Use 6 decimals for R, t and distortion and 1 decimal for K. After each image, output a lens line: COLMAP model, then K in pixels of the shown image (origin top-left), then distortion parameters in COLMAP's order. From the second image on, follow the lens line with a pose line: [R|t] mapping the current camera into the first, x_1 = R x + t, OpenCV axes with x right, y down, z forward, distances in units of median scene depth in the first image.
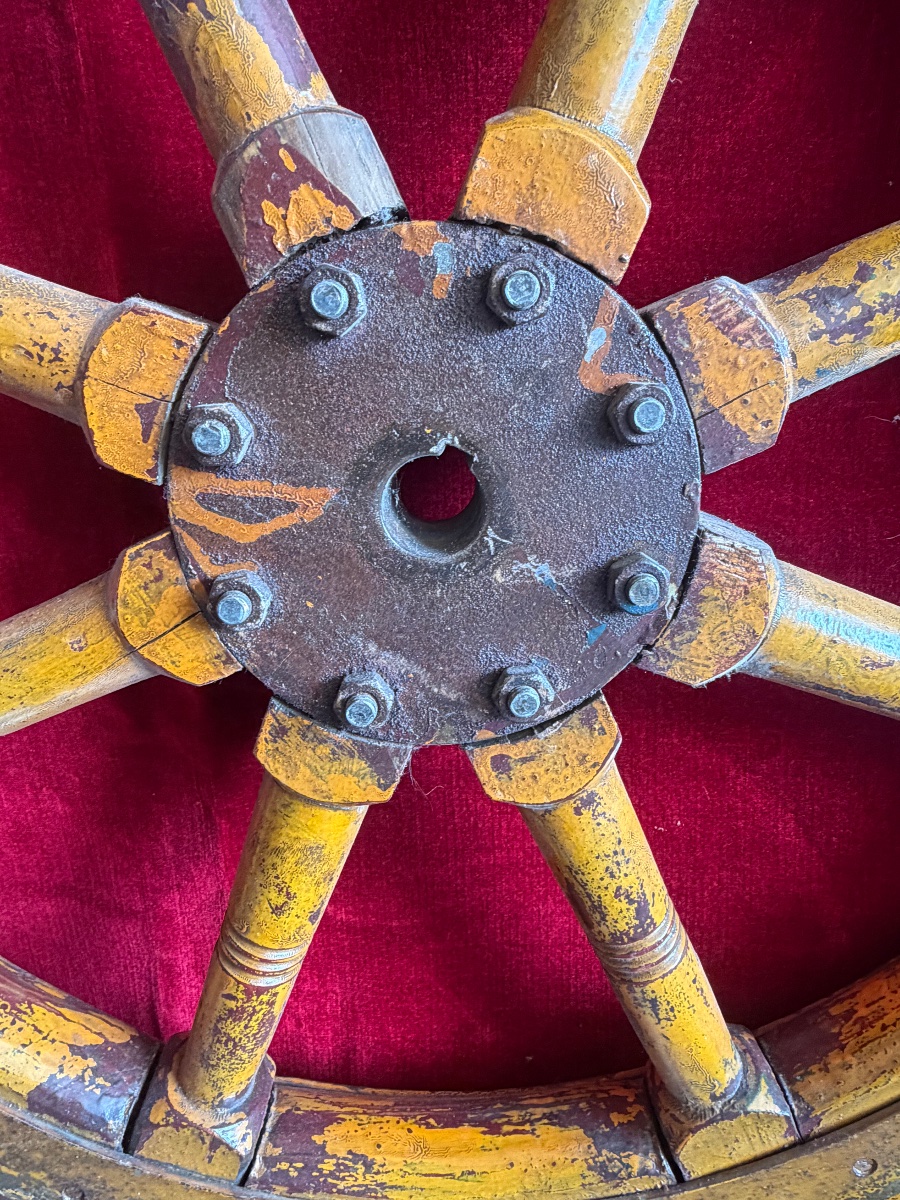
lens RADIAL K [[737.4, 0, 430.5], [0, 737.4, 579.0], [0, 0, 1]] dist [-0.000310, 0.000281]
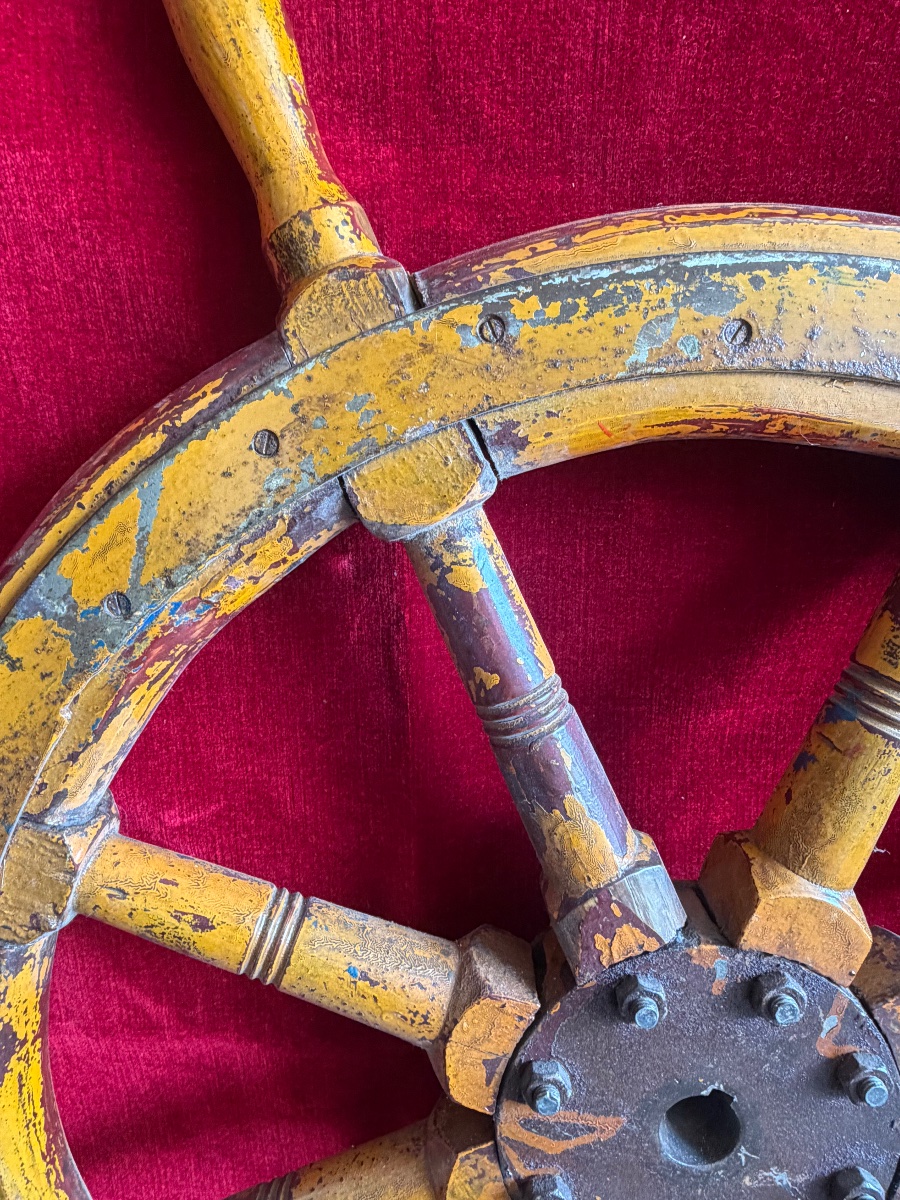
lens RADIAL K [[737.4, 0, 441.9], [0, 737.4, 600.1], [0, 0, 1]] dist [-0.000310, 0.000281]
pose [[0.999688, 0.023572, 0.008254, -0.506501], [-0.022393, 0.992310, -0.121733, -0.897635], [-0.011060, 0.121510, 0.992529, -0.419748]]
